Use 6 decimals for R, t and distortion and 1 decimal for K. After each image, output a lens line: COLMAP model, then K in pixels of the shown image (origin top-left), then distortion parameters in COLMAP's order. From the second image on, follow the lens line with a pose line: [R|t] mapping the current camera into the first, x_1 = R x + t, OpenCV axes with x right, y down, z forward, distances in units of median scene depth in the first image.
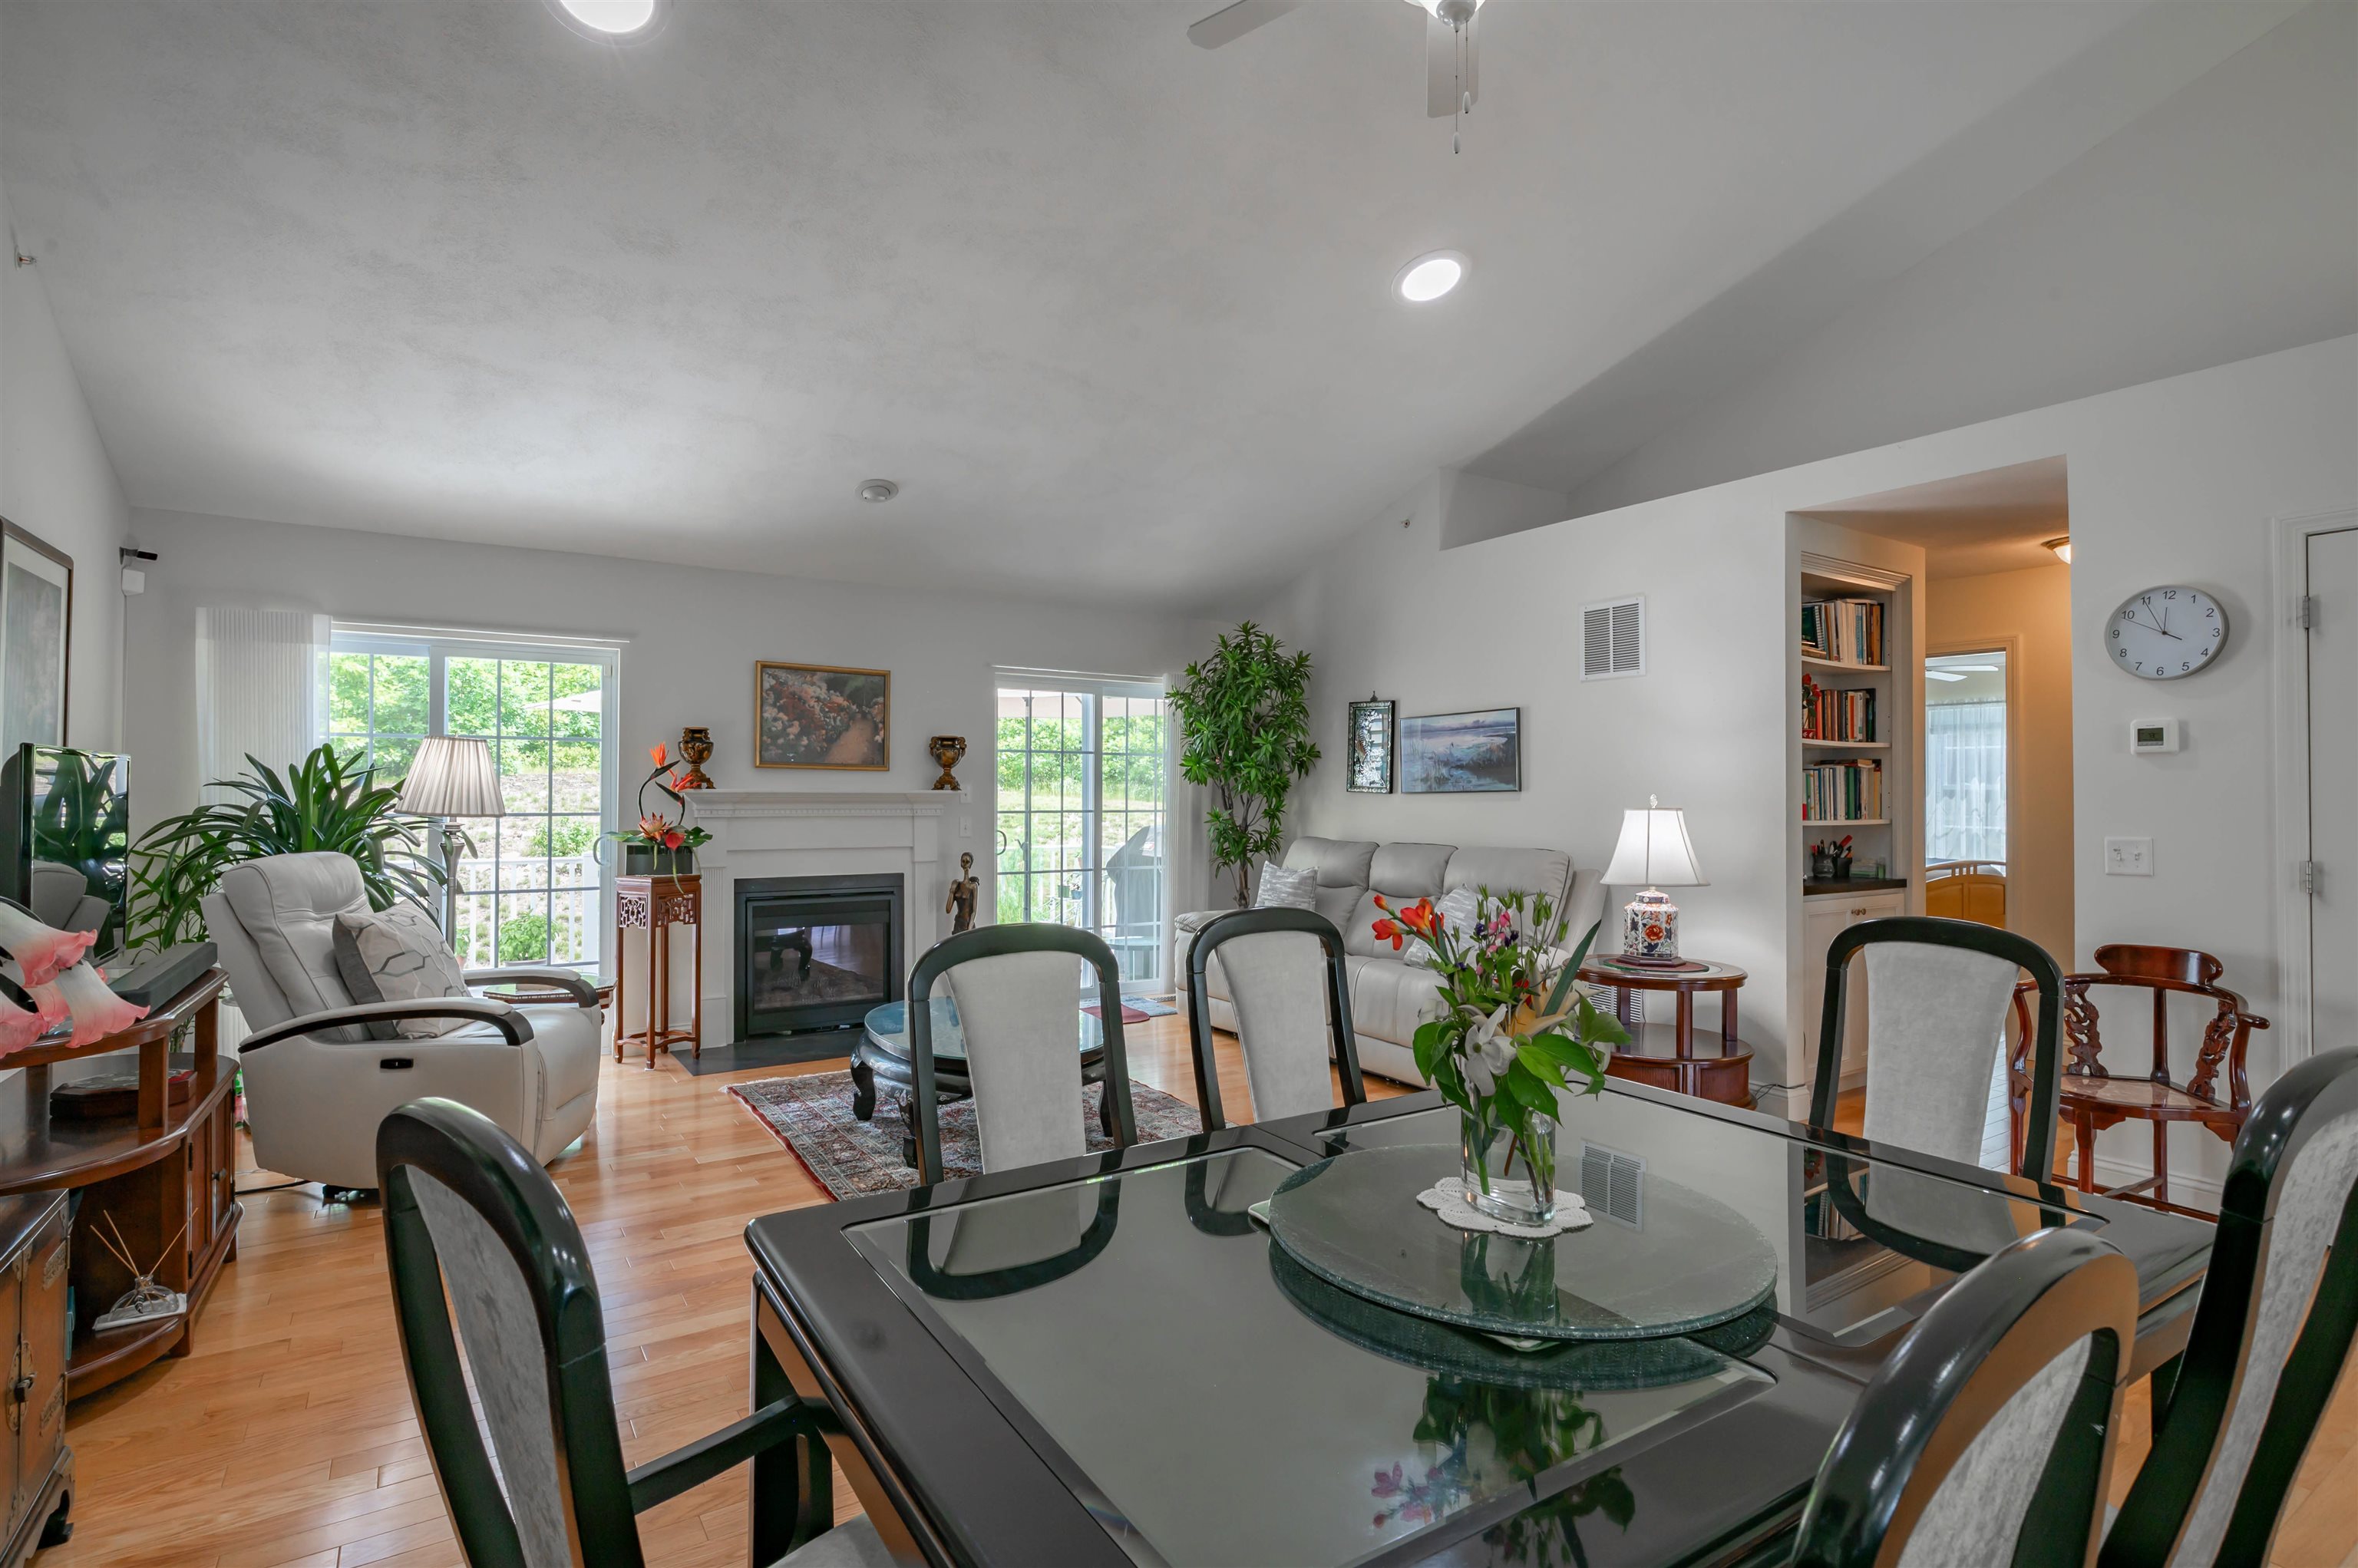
lens RADIAL K [[1112.9, 0, 1143.3], [0, 1112.9, 784.7], [0, 0, 1]] dist [0.001287, 0.000610]
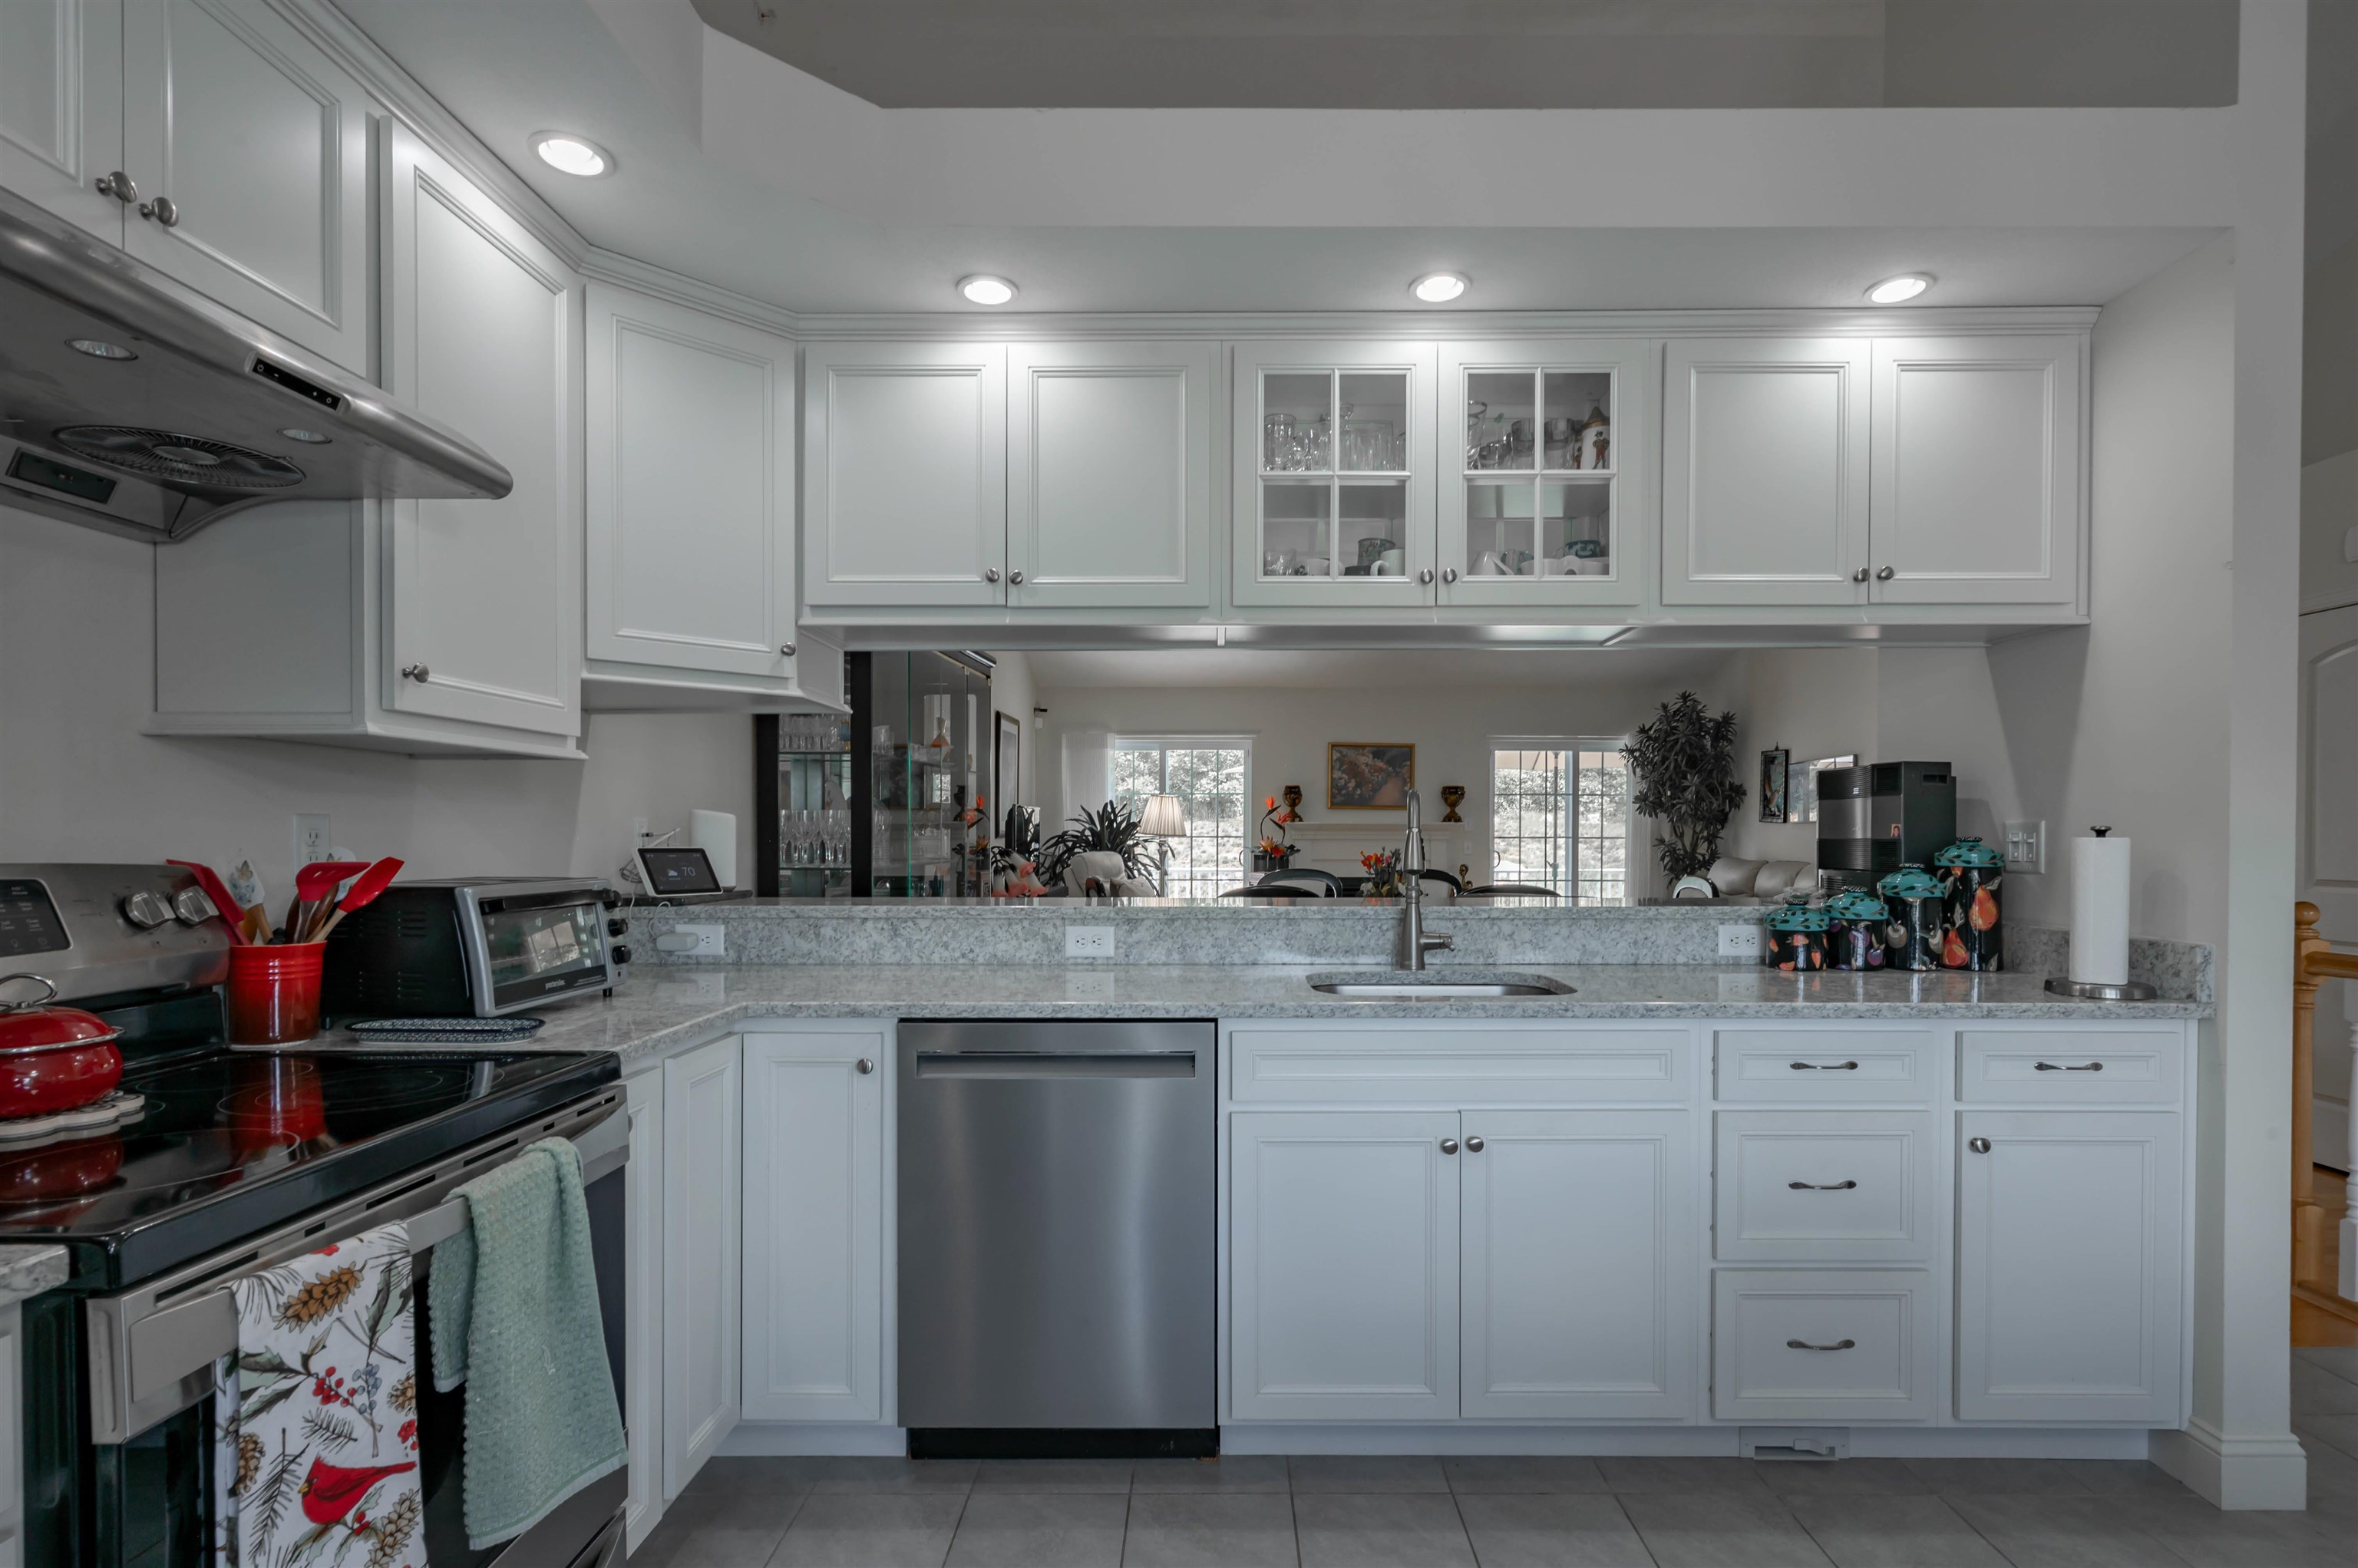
lens RADIAL K [[1142.1, 0, 1225.8], [0, 1142.1, 842.3], [0, 0, 1]] dist [-0.002034, 0.001304]
pose [[0.846887, 0.003283, -0.531763, 0.442790], [0.005217, 0.999882, 0.014481, 0.009391], [0.531748, -0.015038, 0.846769, -0.525960]]
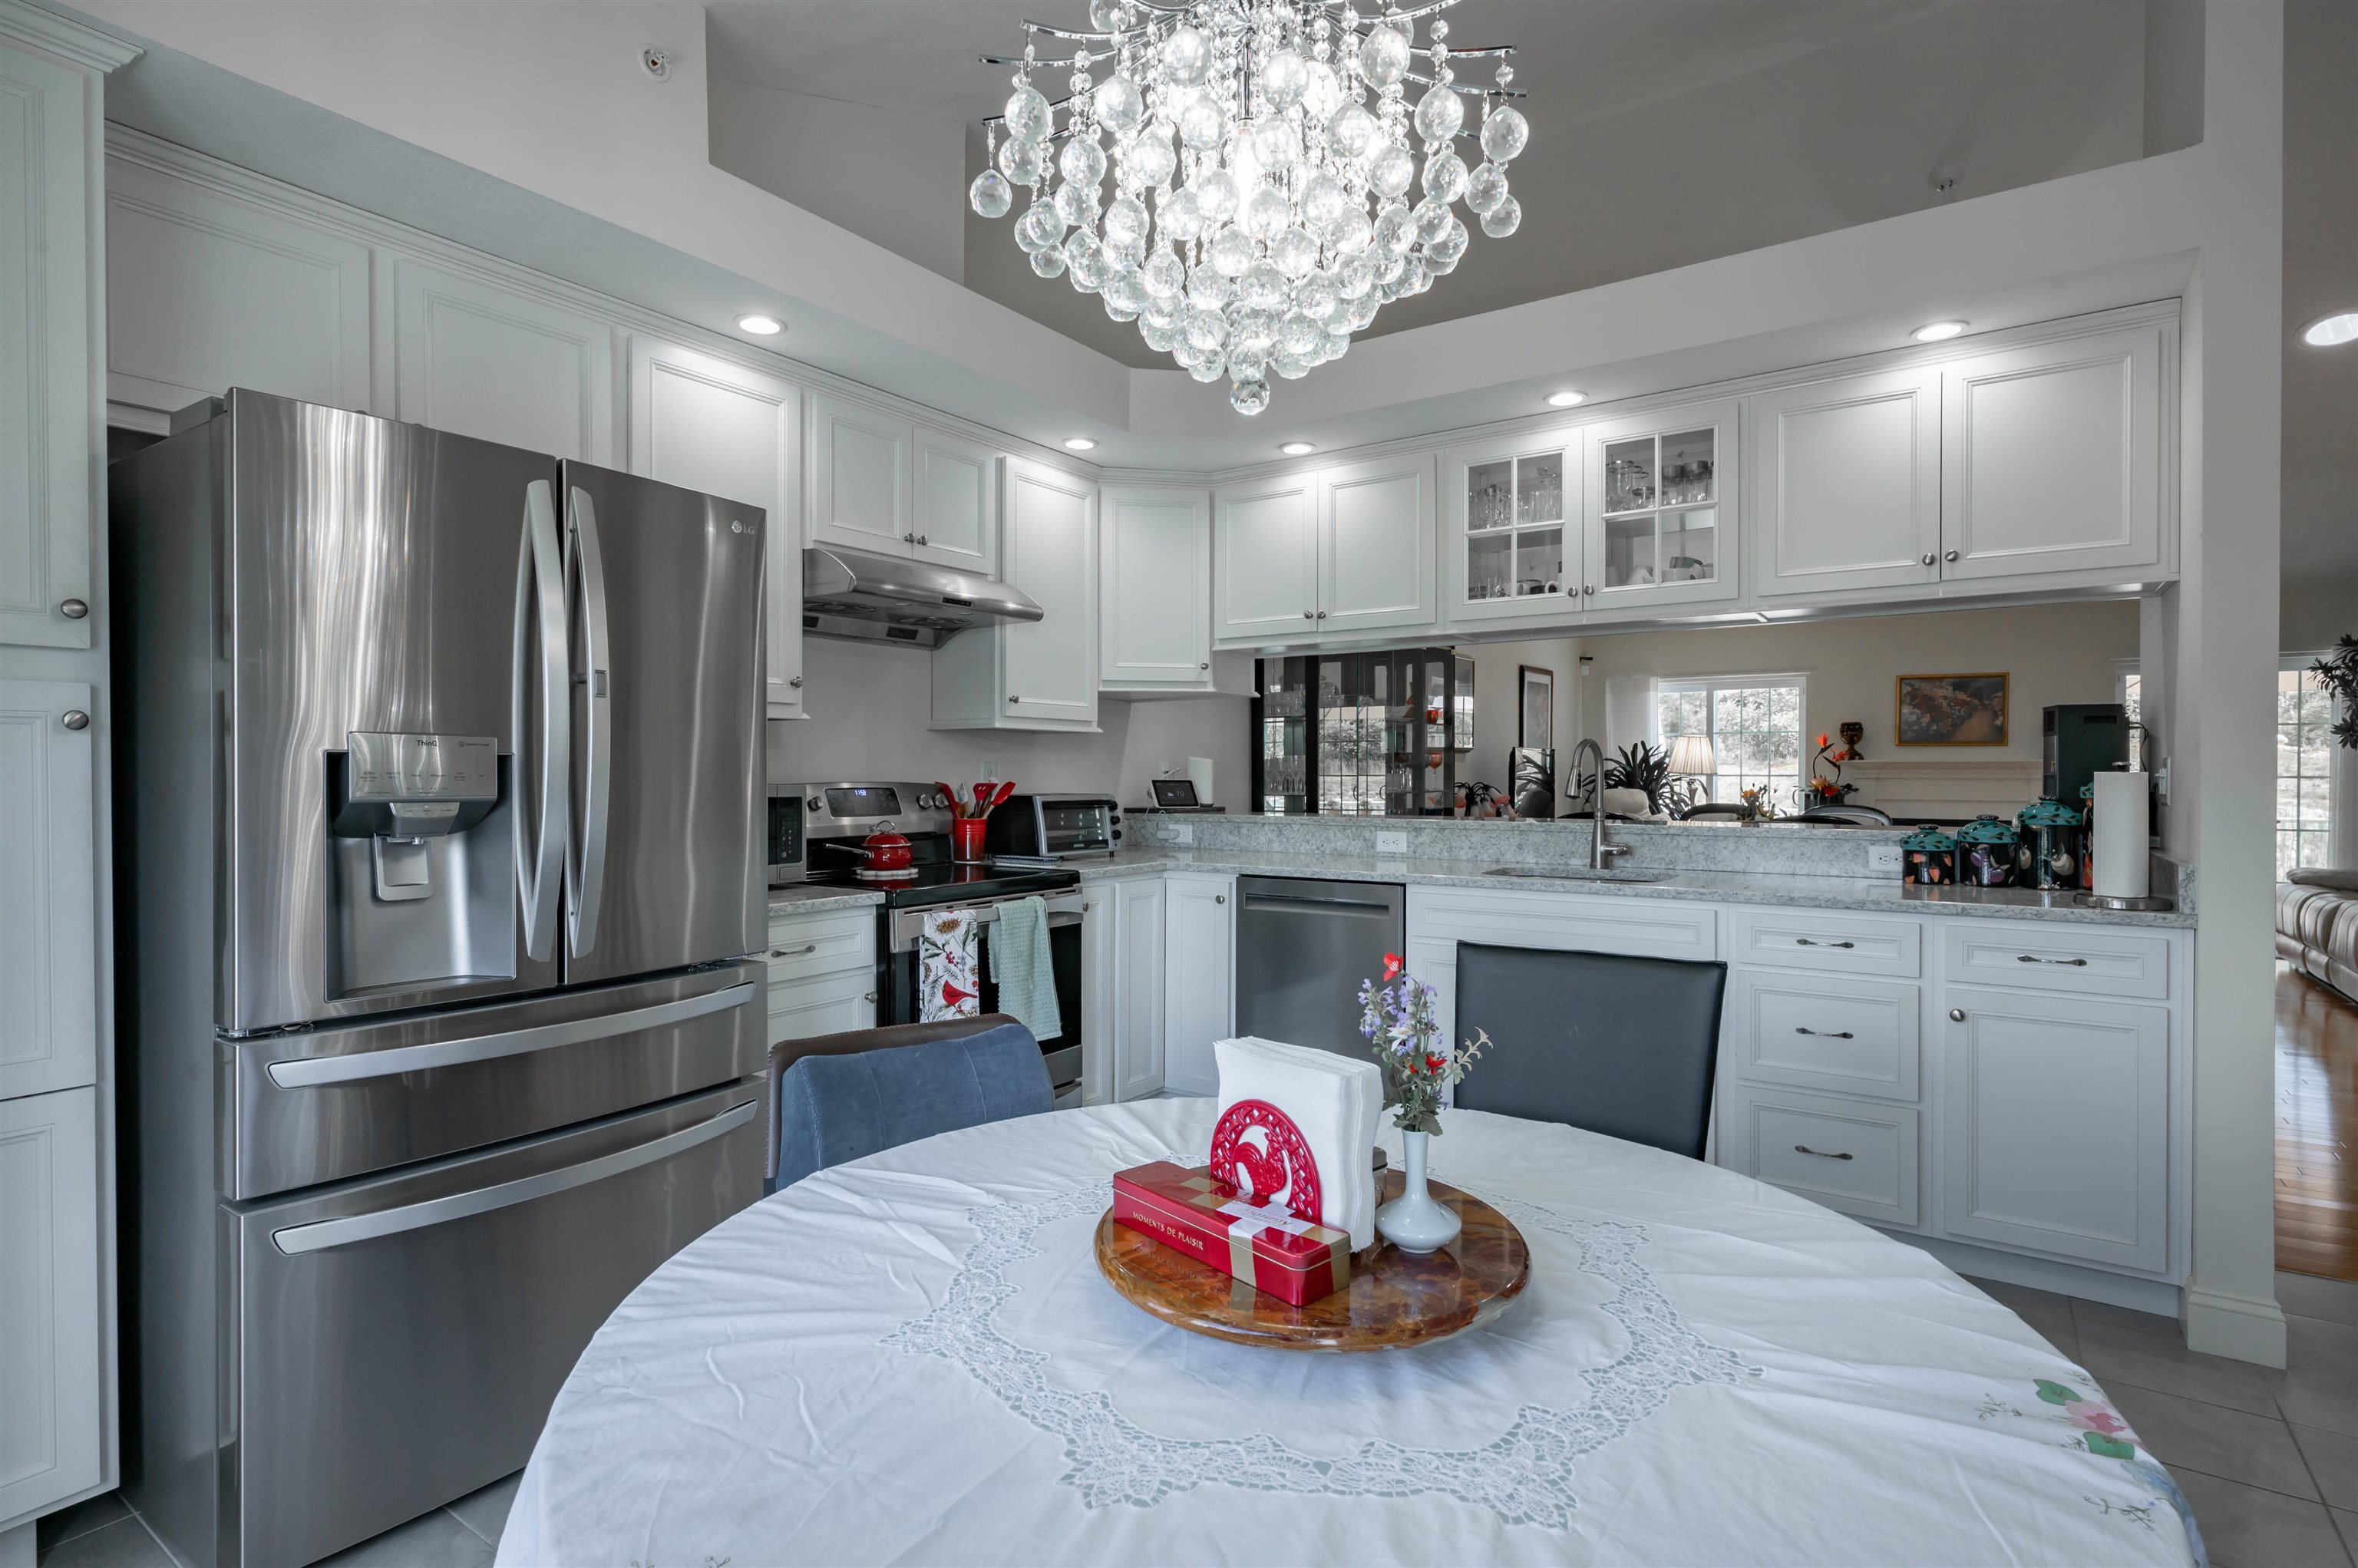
lens RADIAL K [[1160.5, 0, 1197.2], [0, 1160.5, 781.3], [0, 0, 1]] dist [0.001769, 0.001477]
pose [[0.402718, 0.004830, -0.915311, 0.785079], [0.008617, 0.999922, 0.009068, 0.011347], [0.915283, -0.011539, 0.402645, -0.563217]]
